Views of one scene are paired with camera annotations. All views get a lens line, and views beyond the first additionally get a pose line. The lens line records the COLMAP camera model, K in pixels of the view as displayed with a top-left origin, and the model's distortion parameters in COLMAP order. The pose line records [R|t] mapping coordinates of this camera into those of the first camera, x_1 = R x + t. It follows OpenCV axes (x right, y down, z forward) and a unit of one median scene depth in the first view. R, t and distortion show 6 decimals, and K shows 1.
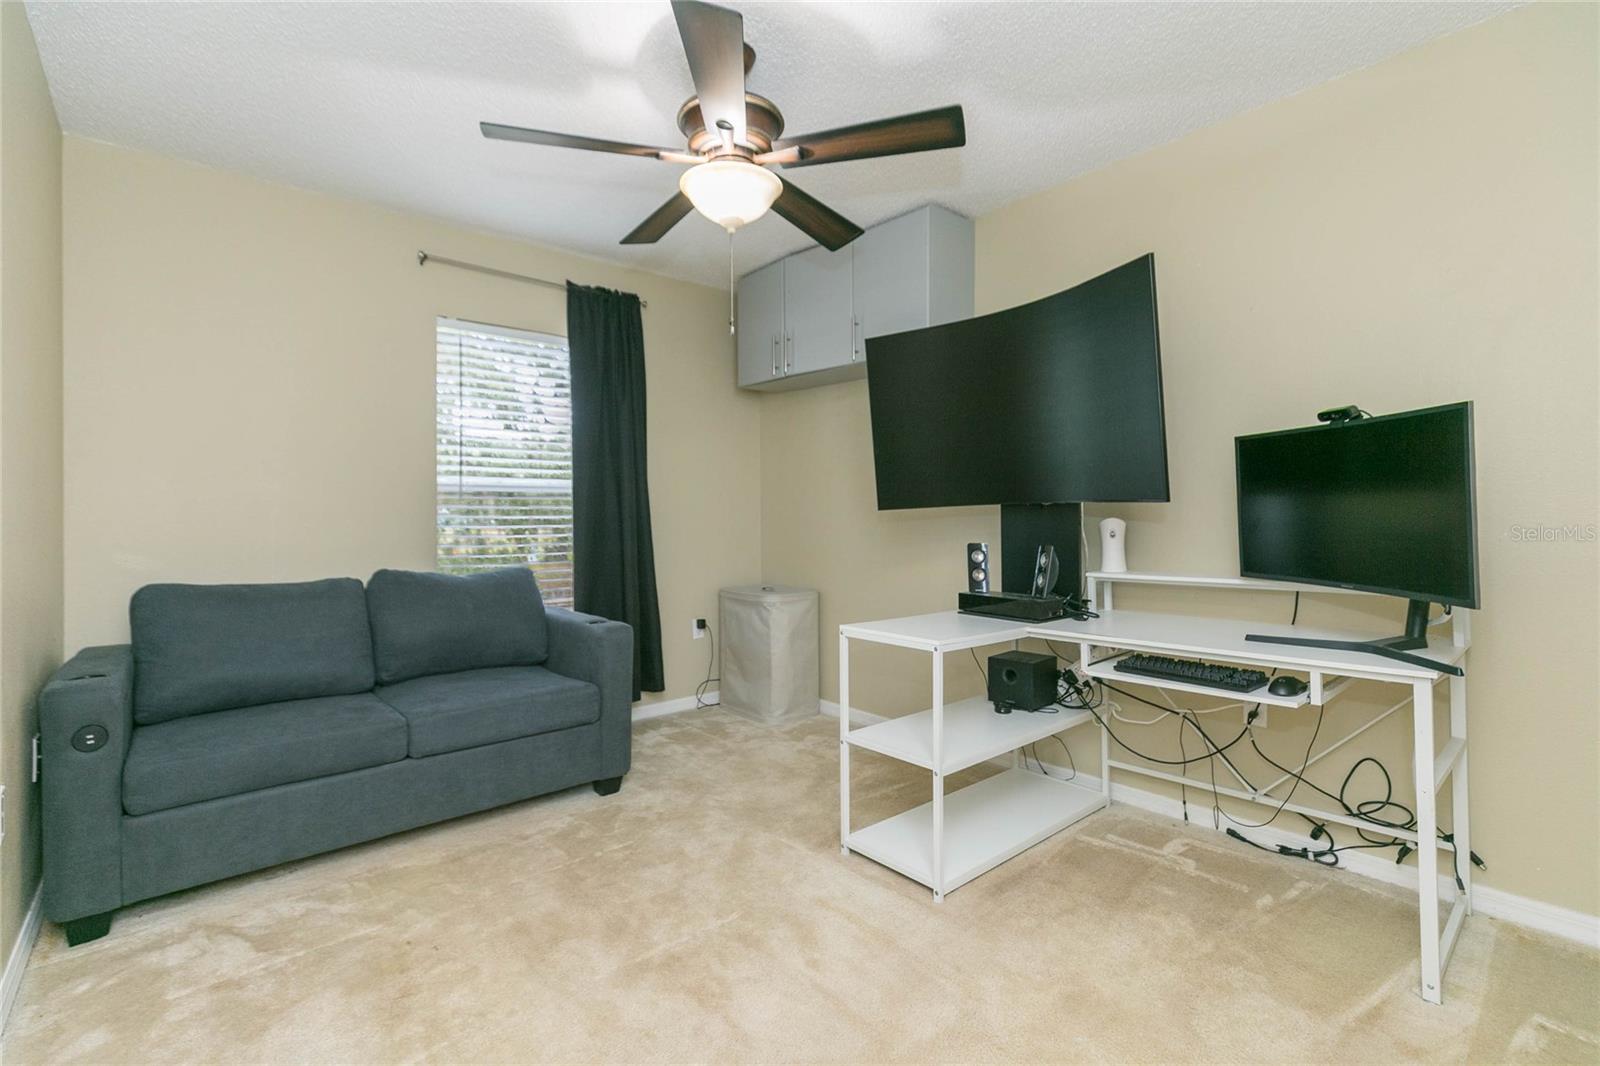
lens RADIAL K [[725.8, 0, 805.9], [0, 725.8, 515.0], [0, 0, 1]] dist [0.000982, 0.000139]
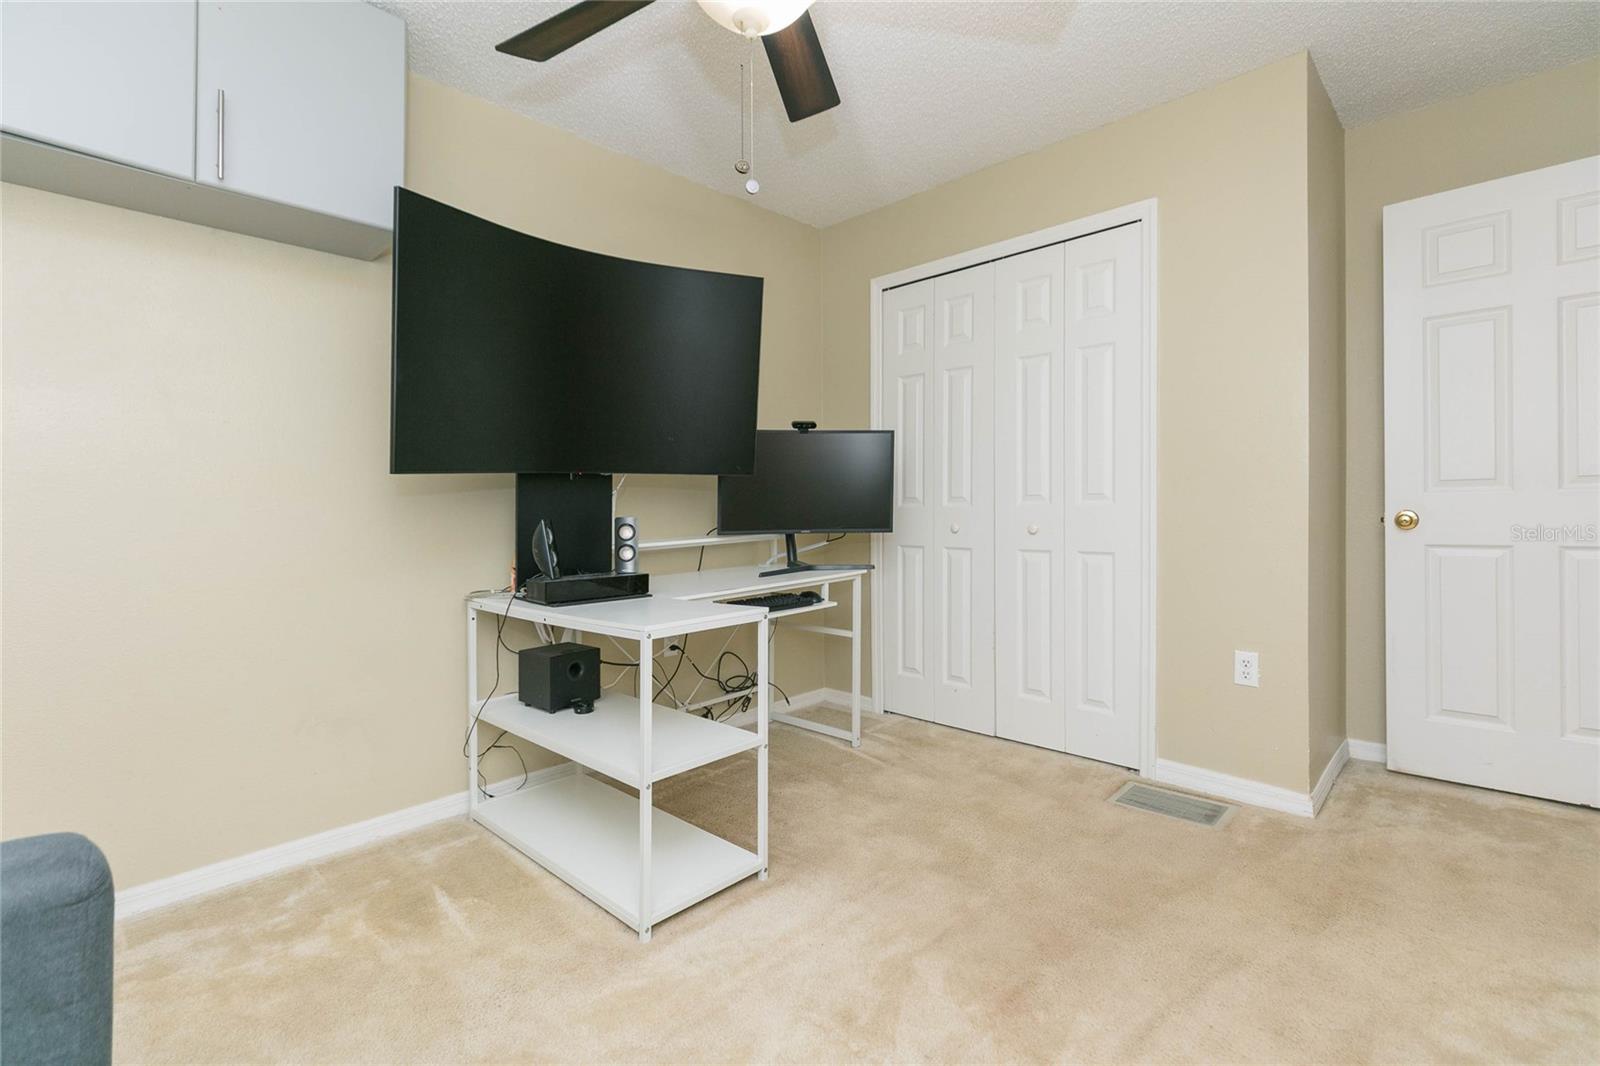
lens RADIAL K [[725.8, 0, 805.9], [0, 725.8, 515.0], [0, 0, 1]] dist [0.000982, 0.000139]
pose [[-0.085733, -0.020334, 0.996111, -0.724078], [0.010903, 0.999713, 0.021346, 0.021638], [-0.996259, 0.012691, -0.085486, 0.944150]]
